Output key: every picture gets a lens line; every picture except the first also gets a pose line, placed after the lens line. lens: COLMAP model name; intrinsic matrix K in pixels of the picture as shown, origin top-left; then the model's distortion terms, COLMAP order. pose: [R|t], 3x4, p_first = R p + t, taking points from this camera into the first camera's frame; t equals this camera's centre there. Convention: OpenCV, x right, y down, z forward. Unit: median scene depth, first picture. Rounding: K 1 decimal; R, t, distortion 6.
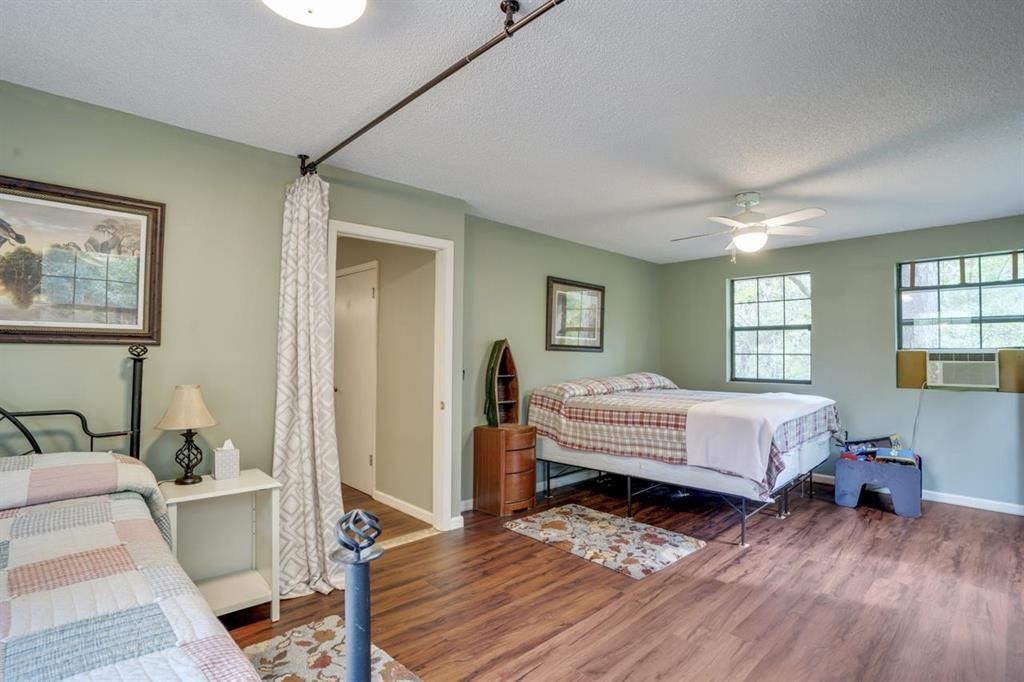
lens RADIAL K [[507.0, 0, 512.0], [0, 507.0, 341.0], [0, 0, 1]] dist [-0.049623, -0.000005]
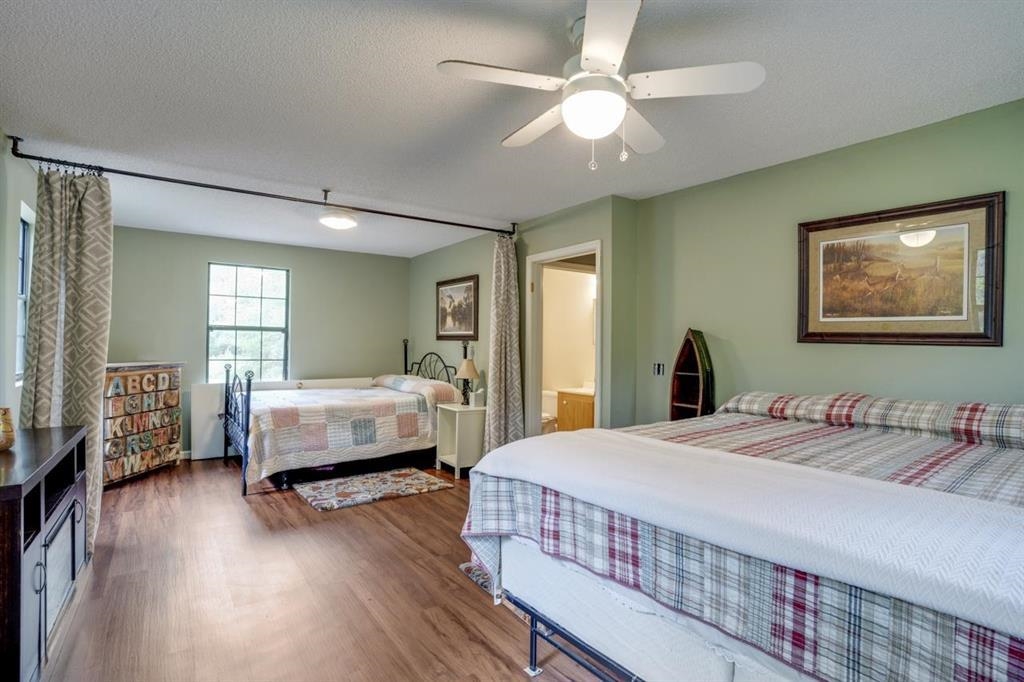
lens RADIAL K [[507.0, 0, 512.0], [0, 507.0, 341.0], [0, 0, 1]] dist [-0.049623, -0.000005]
pose [[-0.148574, -0.025998, -0.988559, 0.766323], [-0.002923, 0.999662, -0.025851, 0.035415], [0.988897, -0.000951, -0.148600, 0.780333]]
